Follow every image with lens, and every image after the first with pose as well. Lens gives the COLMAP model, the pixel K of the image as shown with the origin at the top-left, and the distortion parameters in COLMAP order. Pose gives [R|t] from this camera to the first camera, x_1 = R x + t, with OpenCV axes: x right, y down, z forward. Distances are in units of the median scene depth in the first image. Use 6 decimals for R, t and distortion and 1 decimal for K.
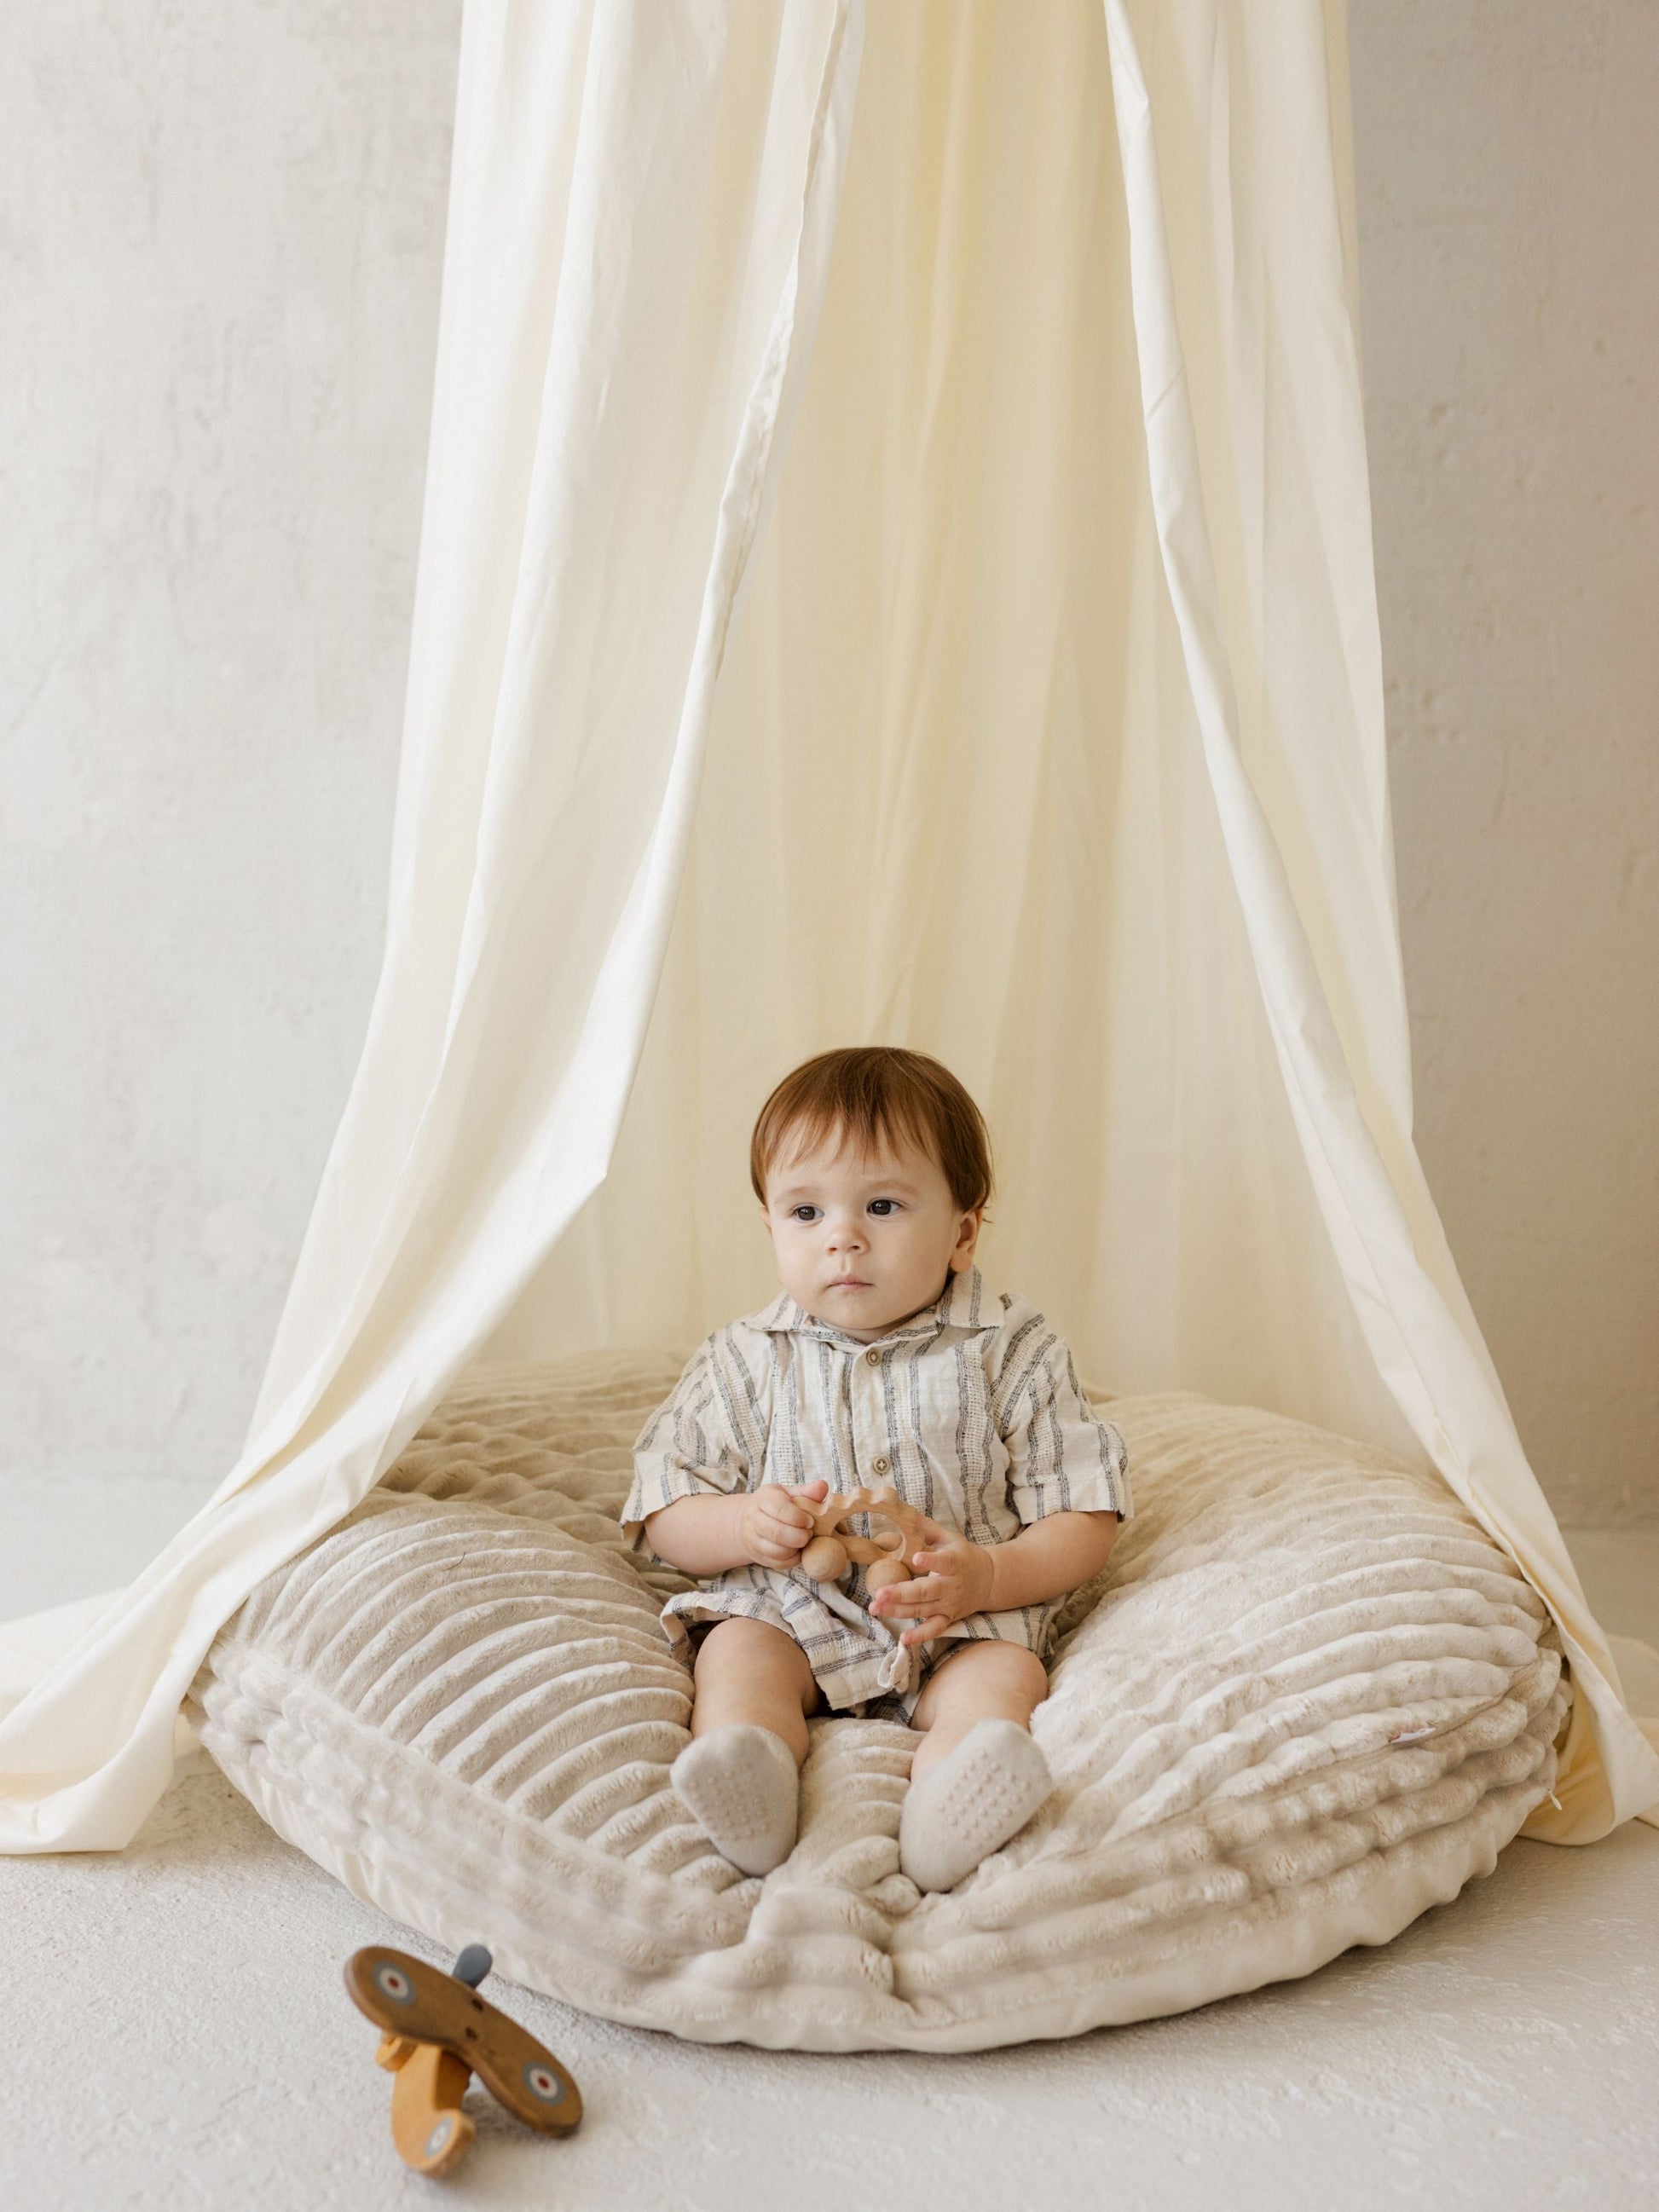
lens RADIAL K [[3281.9, 0, 802.2], [0, 3281.9, 1143.3], [0, 0, 1]] dist [-0.005790, 0.004474]
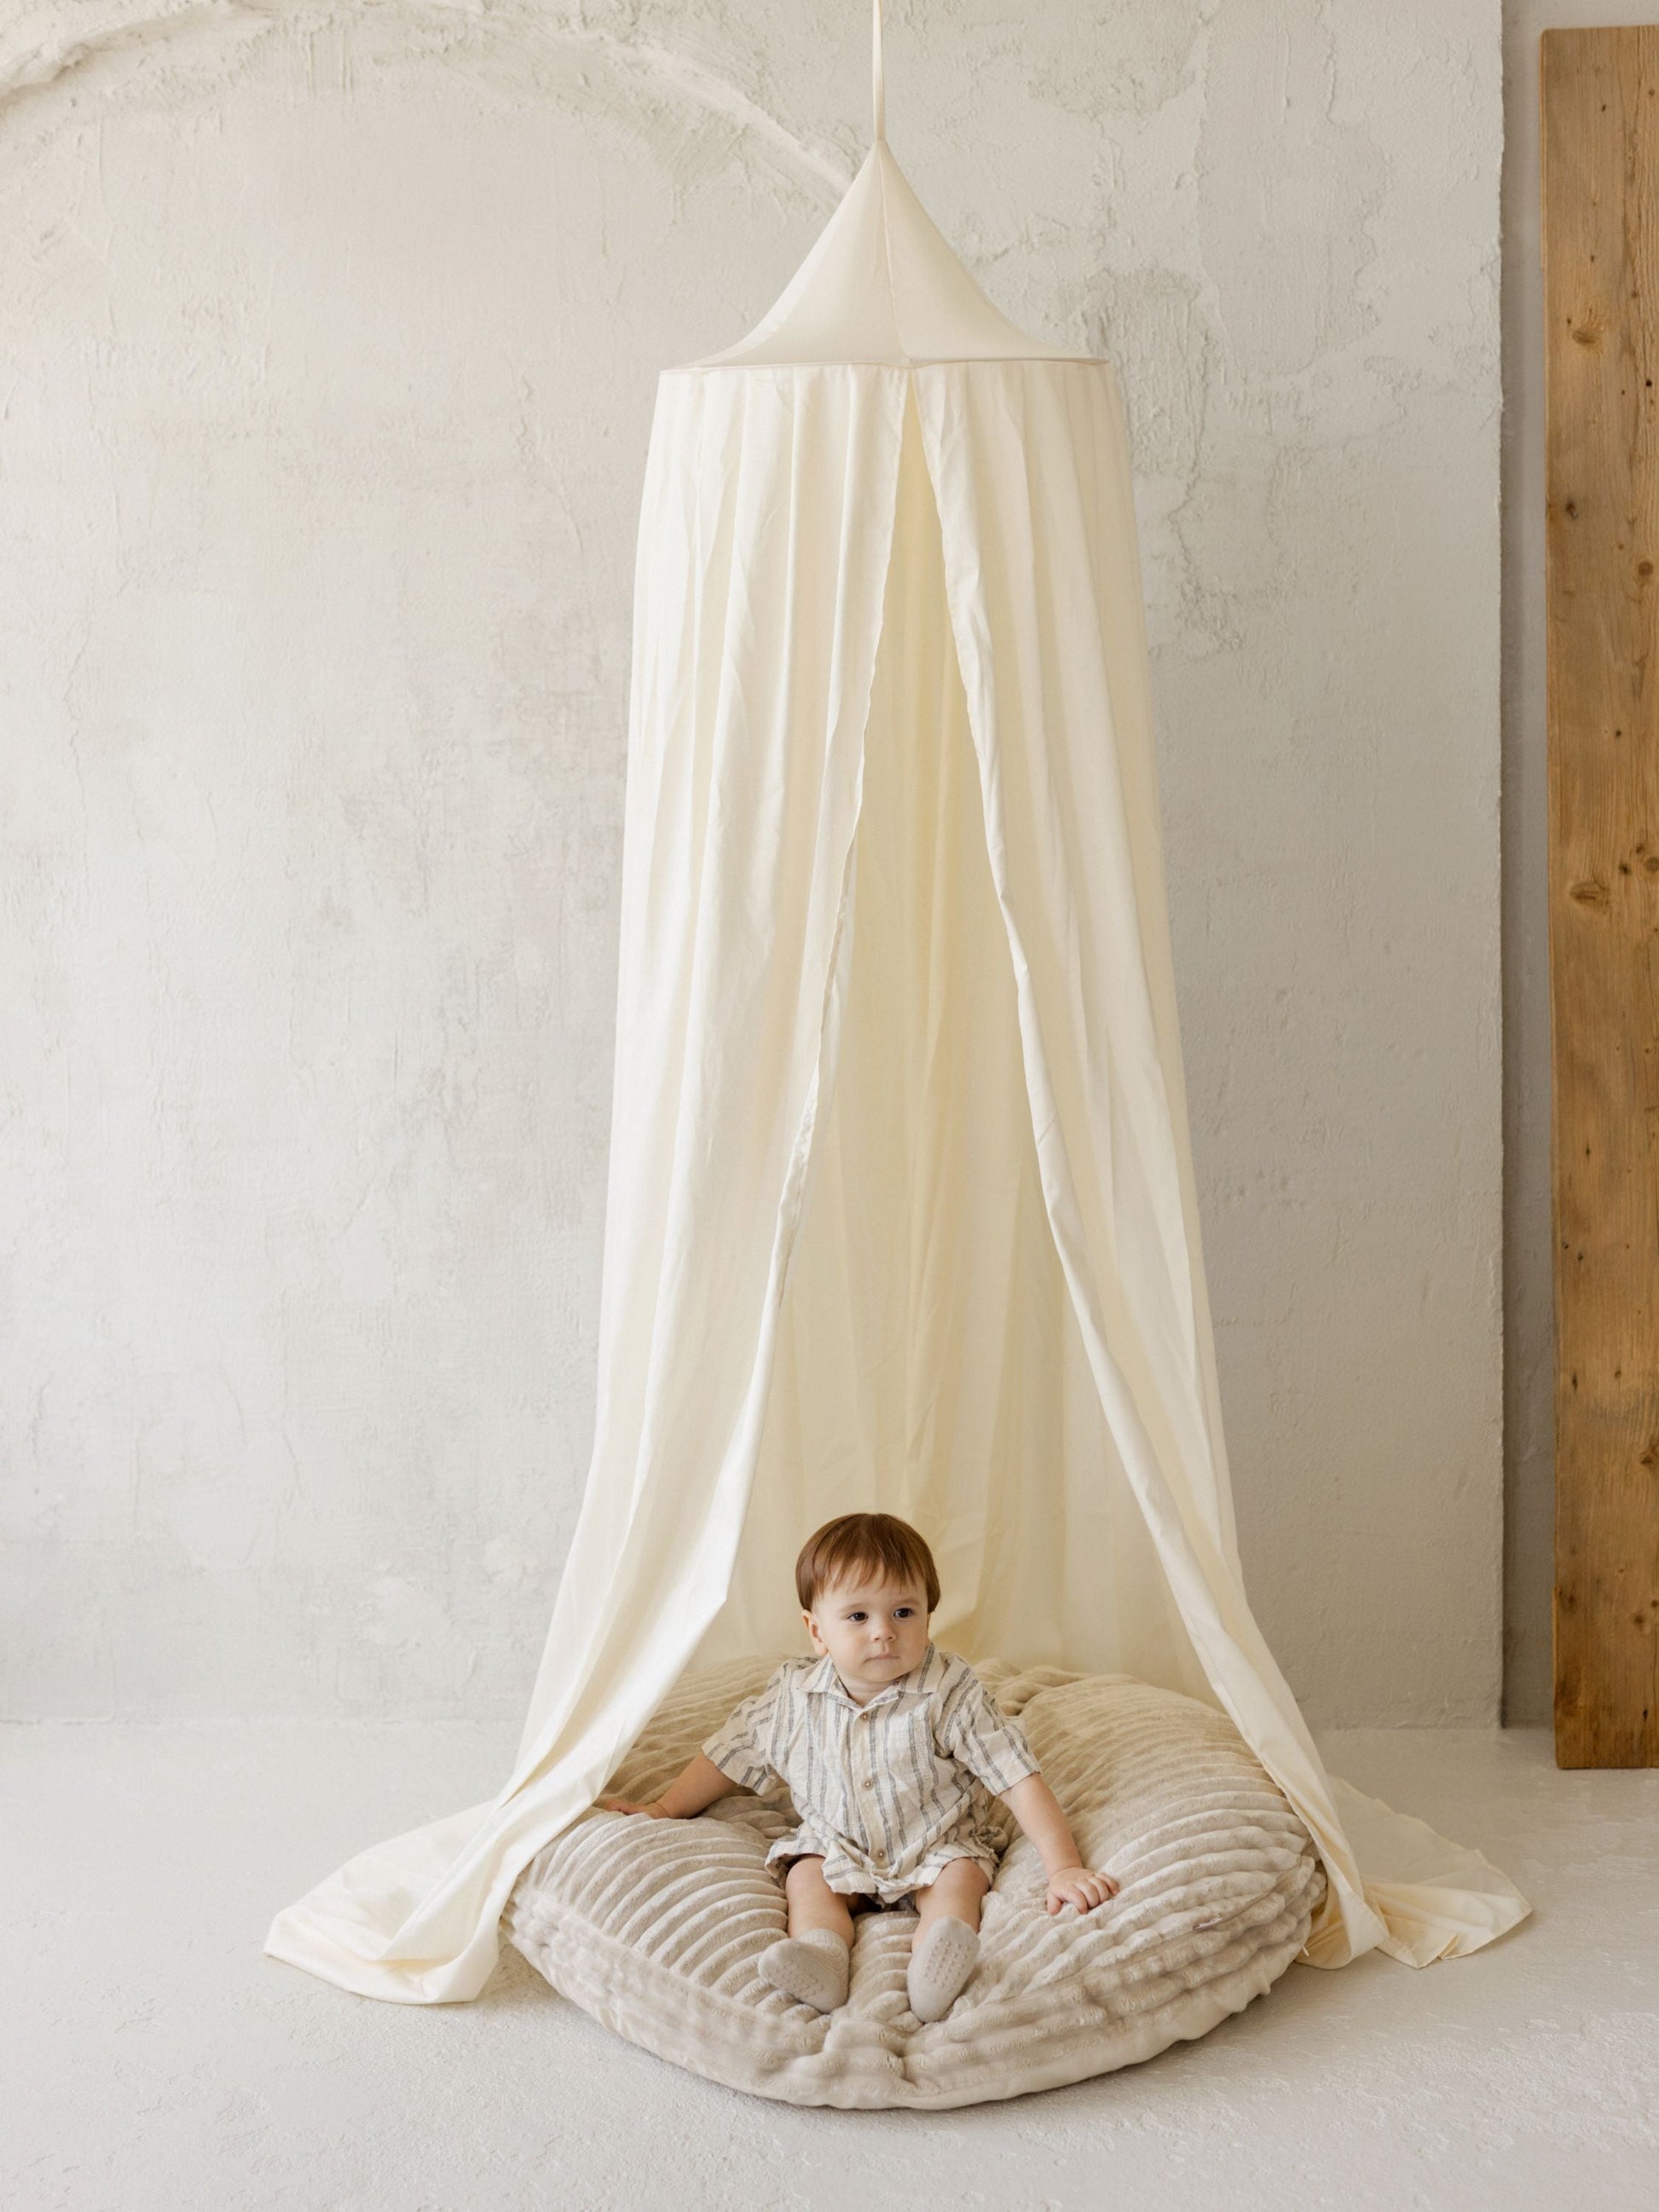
lens RADIAL K [[3182.5, 0, 835.1], [0, 3182.5, 1164.1], [0, 0, 1]] dist [-0.016489, -0.007726]
pose [[0.997905, -0.038834, -0.051753, 0.089400], [0.038996, 0.999237, 0.002122, -0.223088], [0.051632, -0.004135, 0.998658, -0.659696]]
